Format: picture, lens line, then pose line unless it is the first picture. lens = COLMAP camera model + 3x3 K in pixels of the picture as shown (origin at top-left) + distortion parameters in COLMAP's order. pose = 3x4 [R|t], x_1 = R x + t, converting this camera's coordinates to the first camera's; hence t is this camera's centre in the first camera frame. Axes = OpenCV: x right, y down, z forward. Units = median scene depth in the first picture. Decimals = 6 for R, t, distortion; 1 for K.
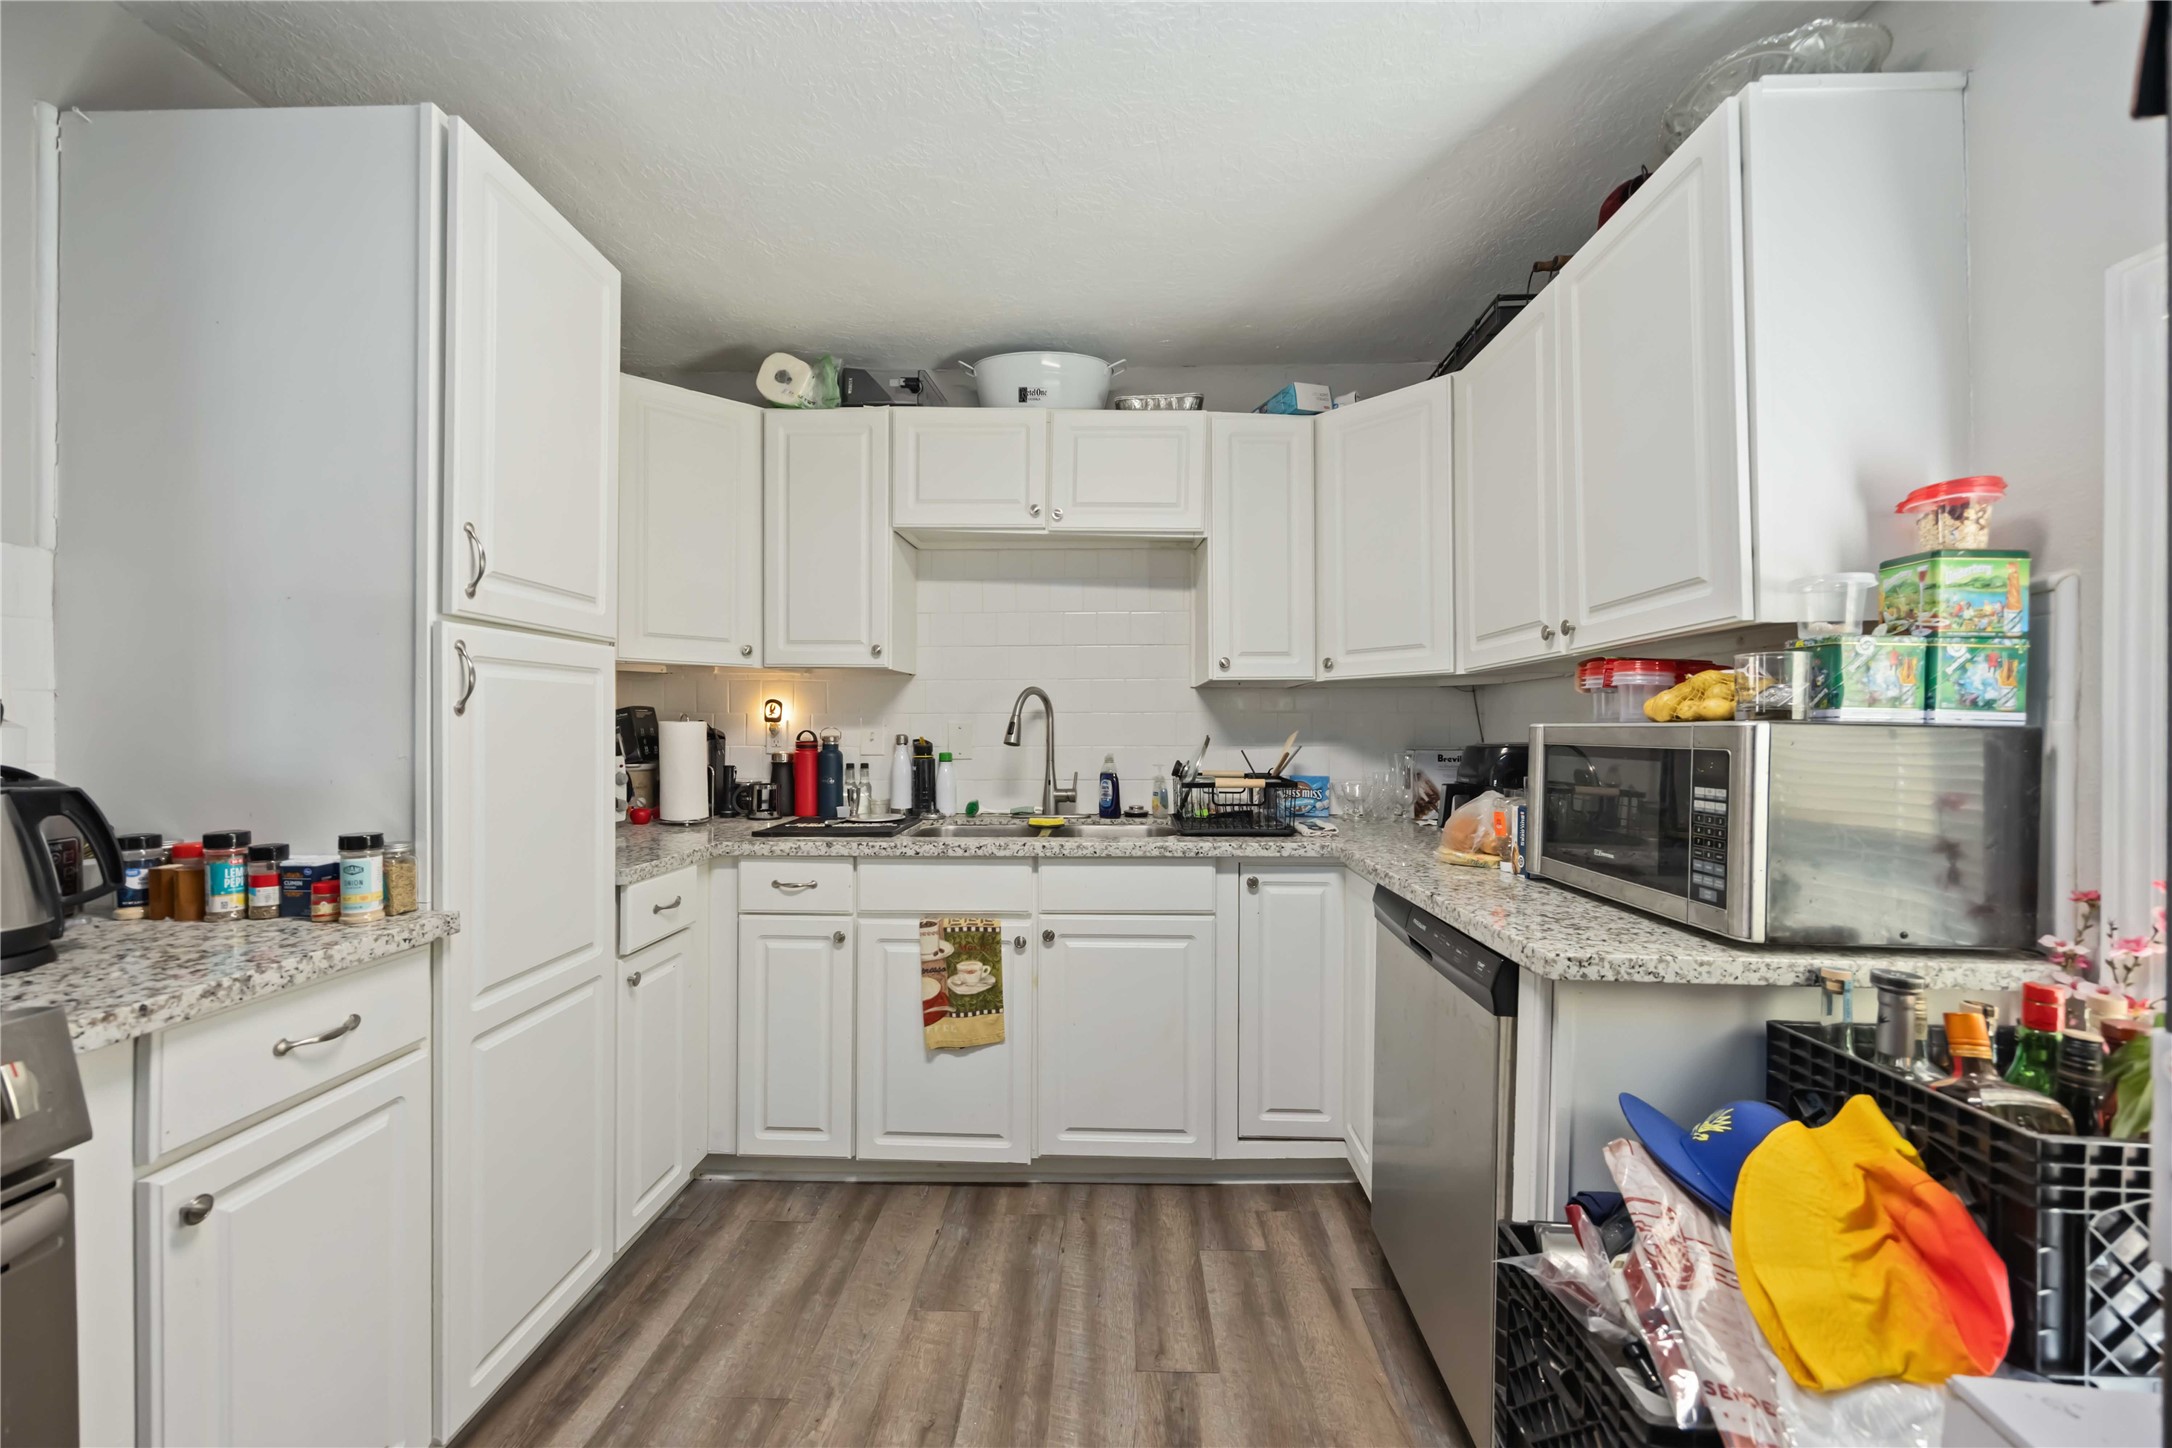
lens RADIAL K [[833.3, 0, 1082.3], [0, 833.3, 738.5], [0, 0, 1]] dist [0.000387, 0.000117]
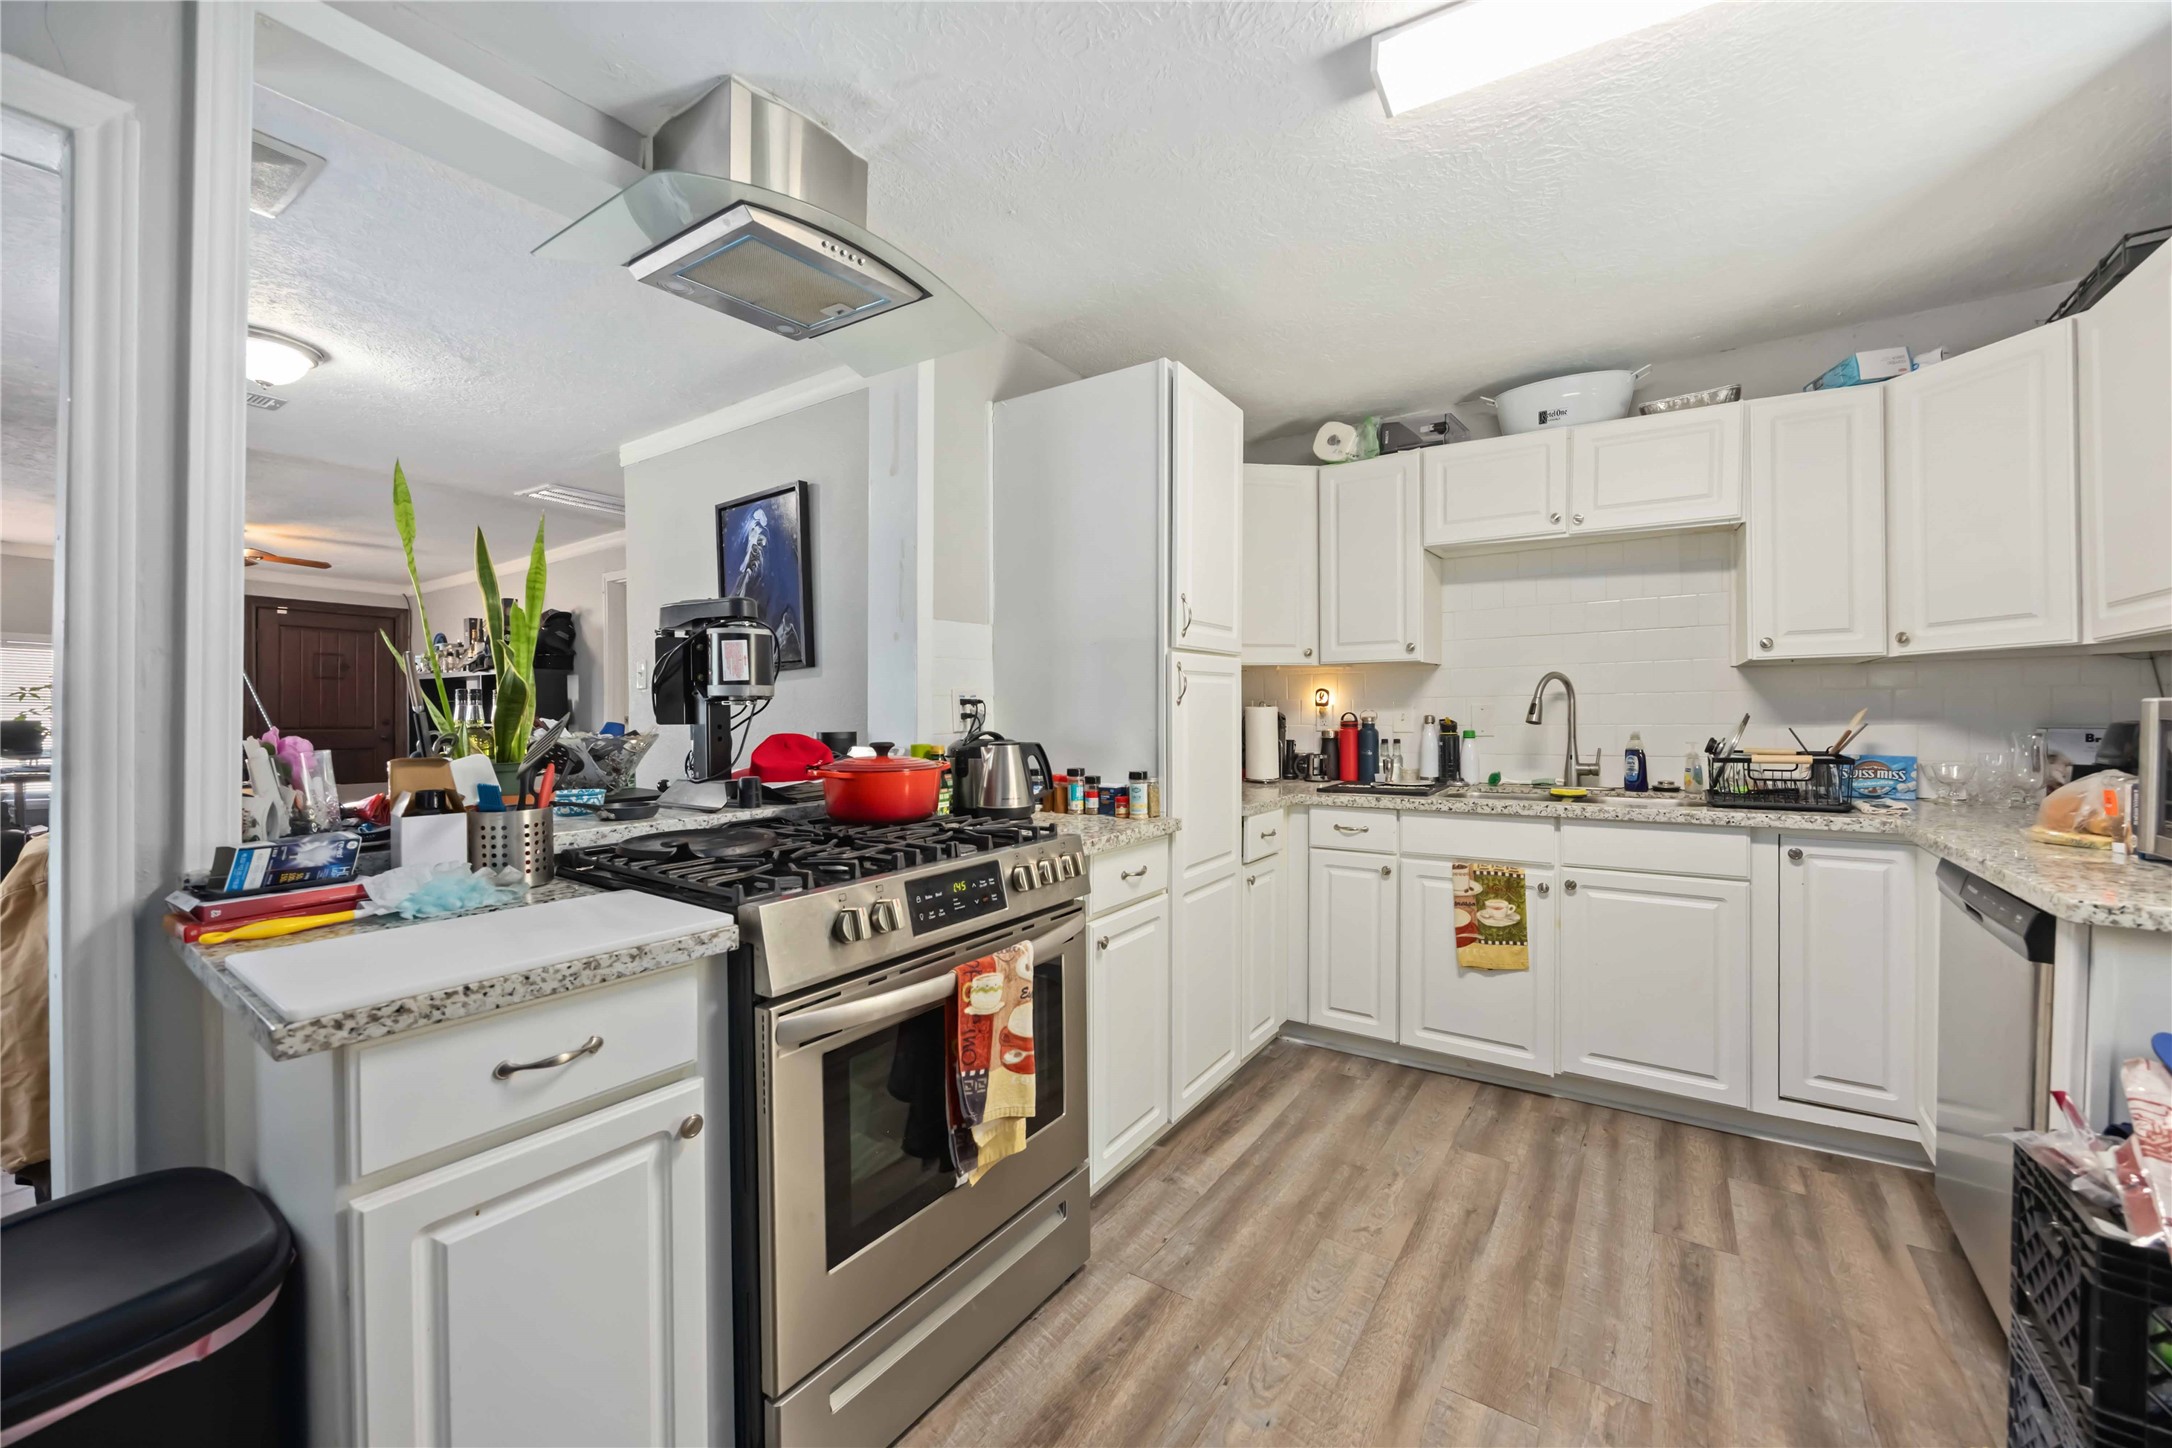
lens RADIAL K [[841.8, 0, 1088.1], [0, 841.8, 722.3], [0, 0, 1]] dist [-0.001547, -0.000095]
pose [[0.846303, -0.003416, -0.532690, 0.016421], [0.004122, 0.999991, 0.000135, 0.004009], [0.532685, -0.002310, 0.846310, -0.365622]]
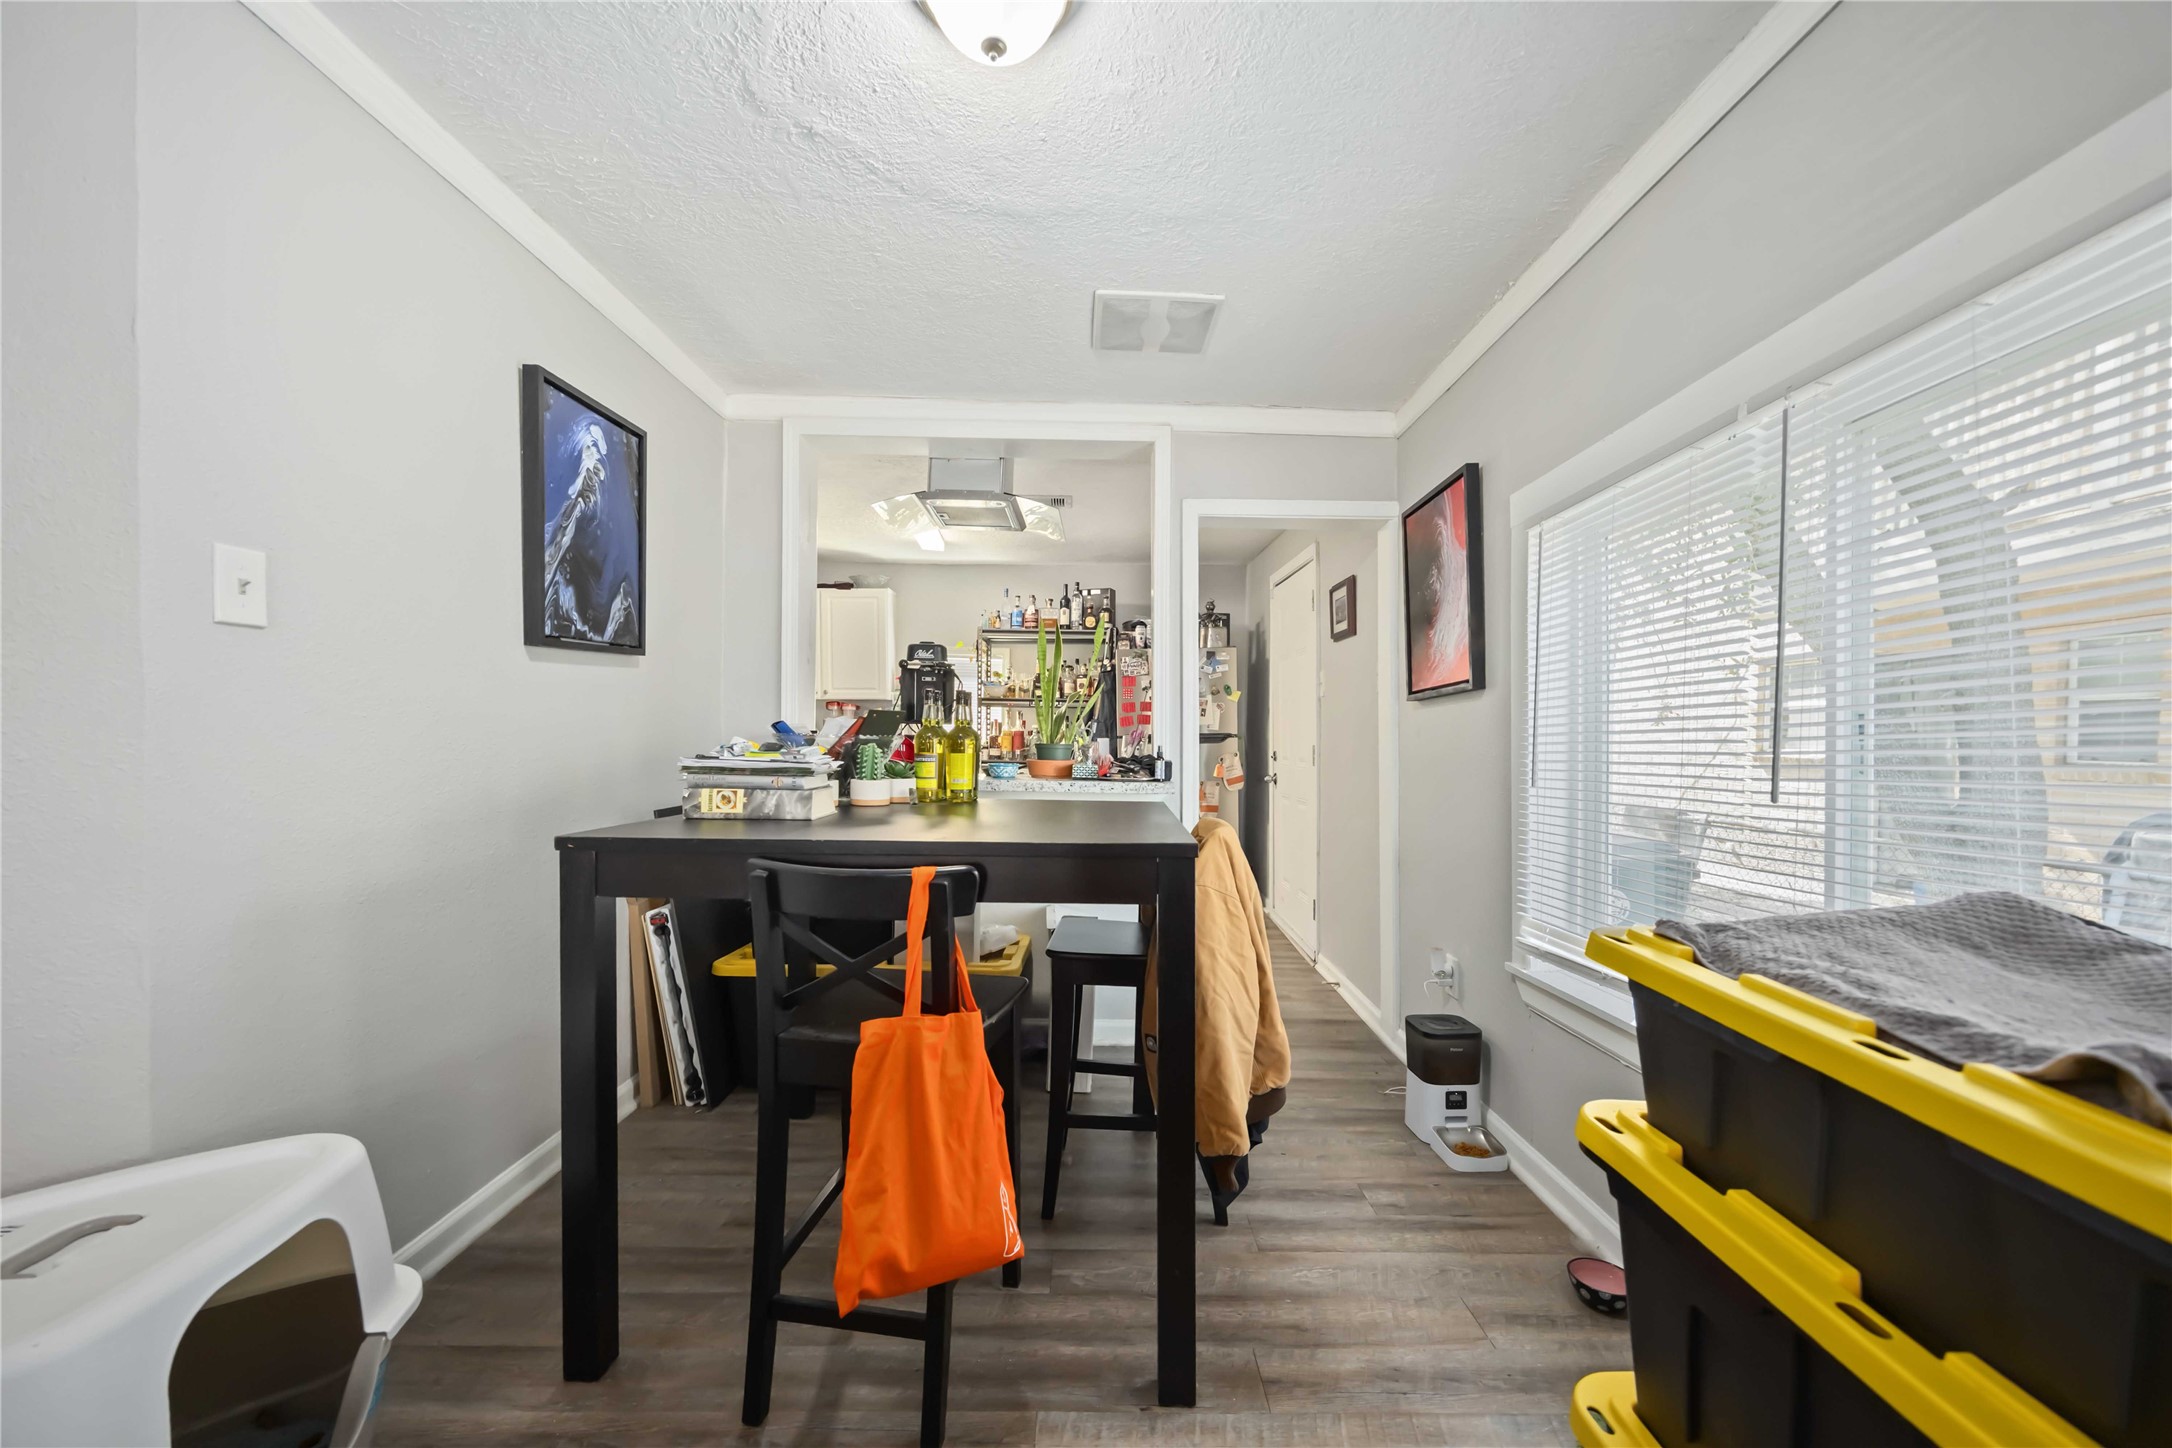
lens RADIAL K [[827.7, 0, 1086.0], [0, 827.7, 724.0], [0, 0, 1]] dist [0.001909, 0.000326]
pose [[-0.014545, 0.003201, 0.999889, -2.595676], [-0.006770, 0.999972, -0.003299, 0.010403], [-0.999871, -0.006817, -0.014523, -0.002073]]
